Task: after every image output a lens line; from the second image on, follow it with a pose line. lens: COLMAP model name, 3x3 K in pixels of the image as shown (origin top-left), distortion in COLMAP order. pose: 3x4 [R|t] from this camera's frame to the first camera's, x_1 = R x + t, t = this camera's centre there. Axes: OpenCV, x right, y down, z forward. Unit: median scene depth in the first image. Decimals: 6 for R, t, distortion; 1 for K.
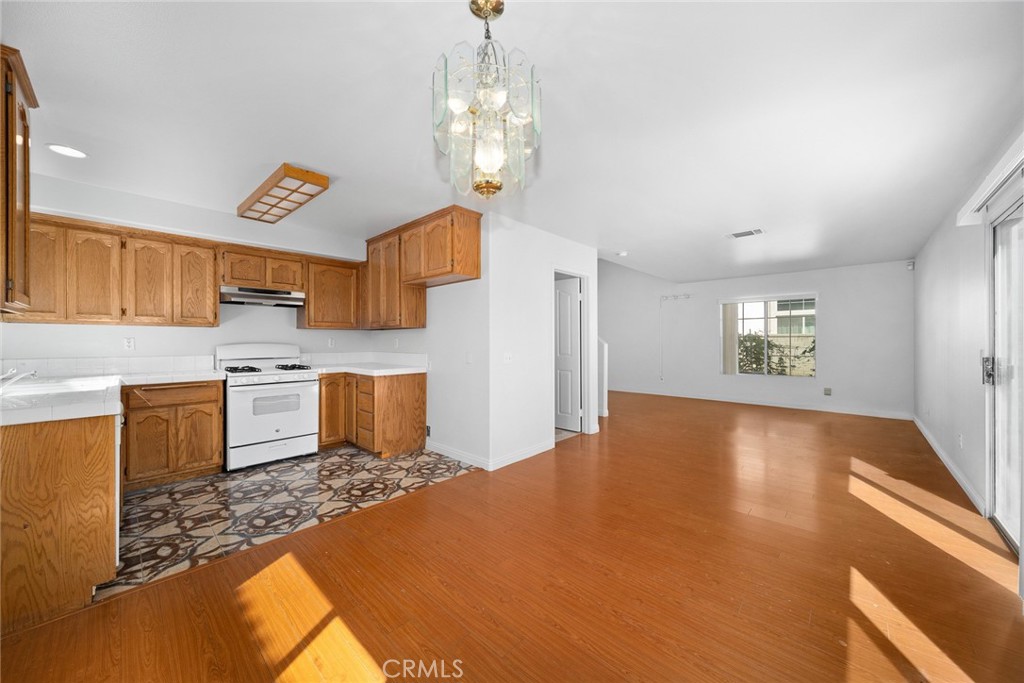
lens RADIAL K [[367.1, 0, 508.0], [0, 367.1, 344.1], [0, 0, 1]] dist [0.000662, 0.000056]
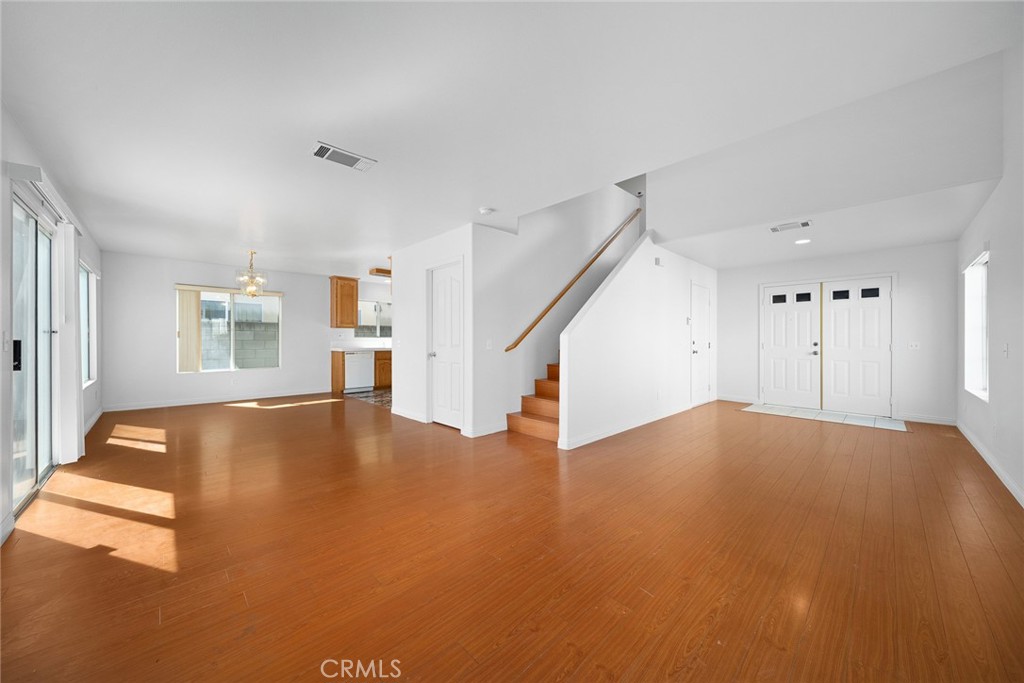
lens RADIAL K [[361.3, 0, 512.2], [0, 361.3, 340.2], [0, 0, 1]] dist [0.000794, -0.000064]
pose [[-0.042682, 0.000918, -0.999088, 1.472243], [-0.011192, 0.999936, 0.001397, 0.018385], [0.999026, 0.011241, -0.042669, 1.544378]]
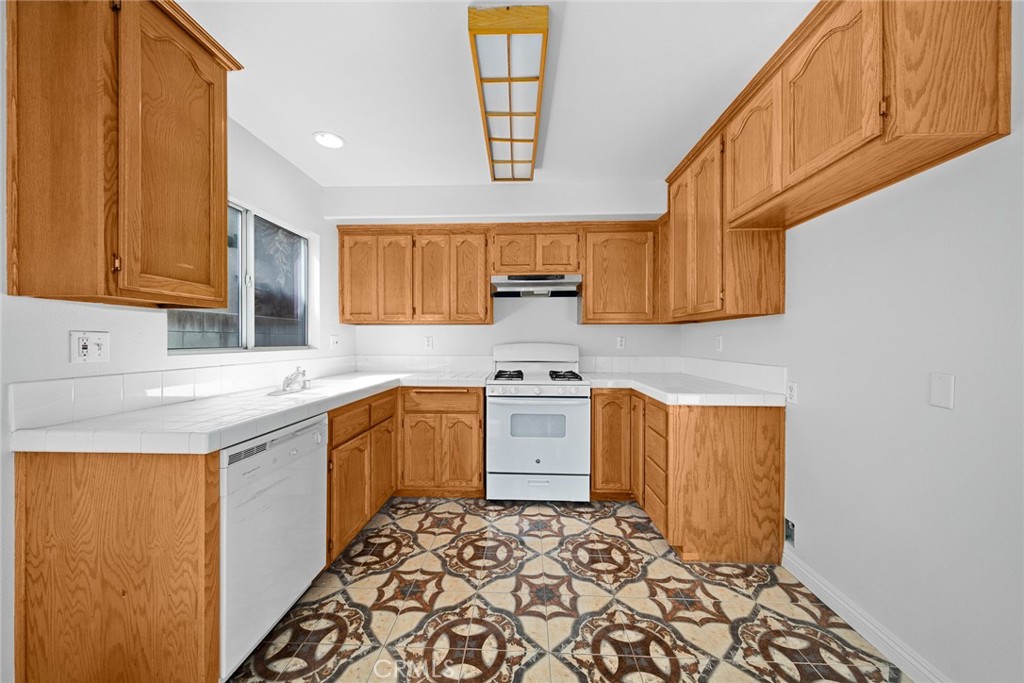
lens RADIAL K [[361.3, 0, 512.2], [0, 361.3, 340.2], [0, 0, 1]] dist [0.000794, -0.000064]
pose [[0.658156, 0.000750, -0.752881, -0.117566], [-0.008106, 0.999949, -0.006090, -0.003337], [0.752838, 0.010111, 0.658128, 0.489301]]
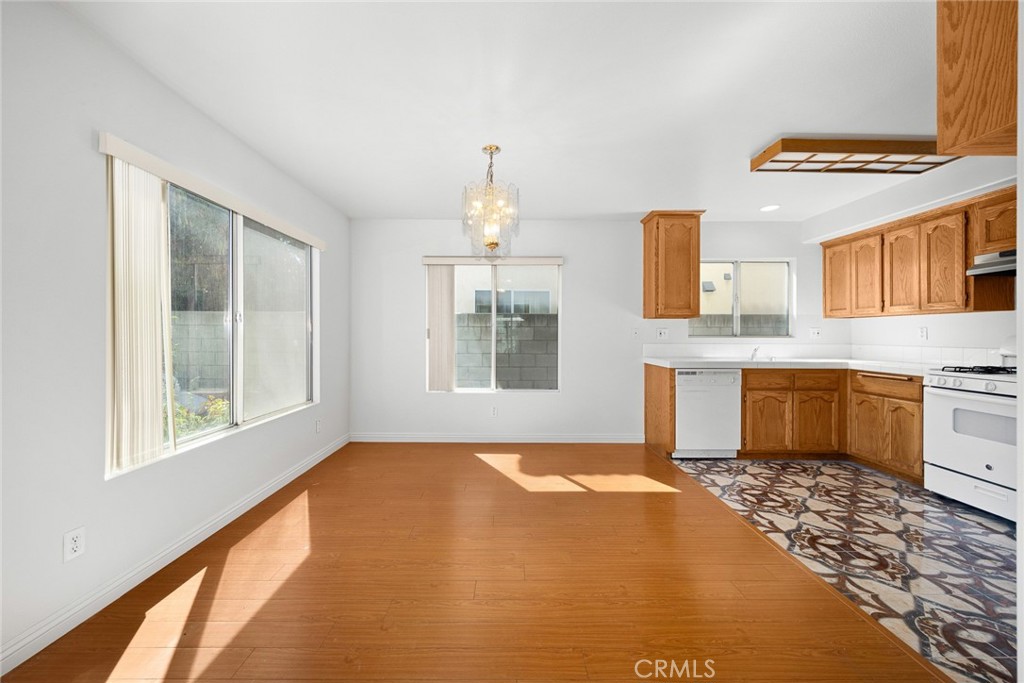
lens RADIAL K [[361.3, 0, 512.2], [0, 361.3, 340.2], [0, 0, 1]] dist [0.000794, -0.000064]
pose [[-0.719342, 0.009812, -0.694587, 0.422382], [-0.007651, 0.999728, 0.022046, 0.004462], [0.694614, 0.021173, -0.719071, 0.887268]]
